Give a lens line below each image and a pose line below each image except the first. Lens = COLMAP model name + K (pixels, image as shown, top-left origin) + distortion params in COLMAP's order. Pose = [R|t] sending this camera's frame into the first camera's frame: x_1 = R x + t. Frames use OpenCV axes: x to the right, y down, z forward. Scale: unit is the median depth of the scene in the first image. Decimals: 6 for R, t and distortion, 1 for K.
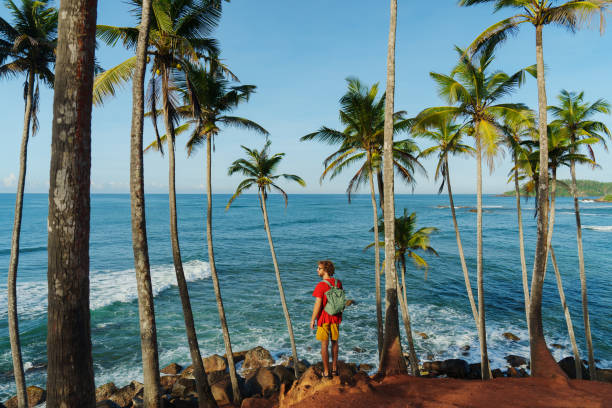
lens RADIAL K [[430.2, 0, 306.9], [0, 430.2, 211.7], [0, 0, 1]] dist [-0.005805, 0.001761]
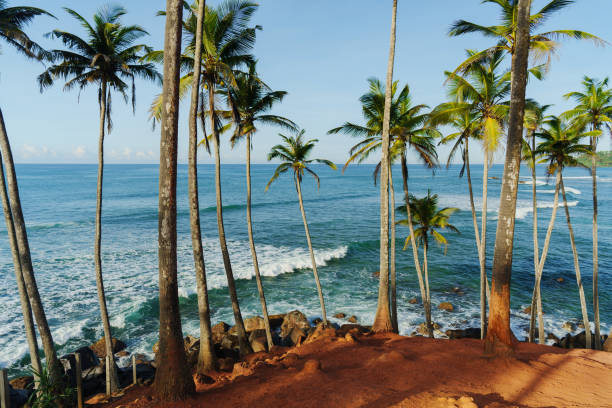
lens RADIAL K [[430.2, 0, 306.9], [0, 430.2, 211.7], [0, 0, 1]] dist [-0.005805, 0.001761]
pose [[0.994479, 0.010666, -0.104392, 0.054767], [-0.002984, 0.997293, 0.073467, -0.045975], [0.104893, -0.072750, 0.991819, -0.161247]]
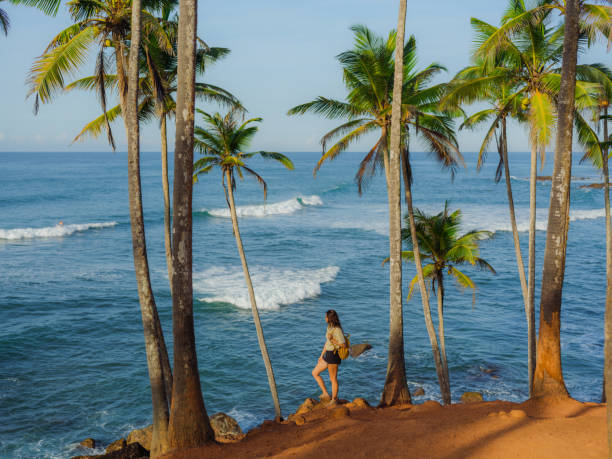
lens RADIAL K [[837.1, 0, 305.1], [0, 837.1, 249.8], [0, 0, 1]] dist [0.017366, -0.009266]
pose [[0.999777, -0.003316, 0.020839, -0.017815], [0.001627, 0.996750, 0.080541, -0.055607], [-0.021038, -0.080489, 0.996533, -0.413922]]
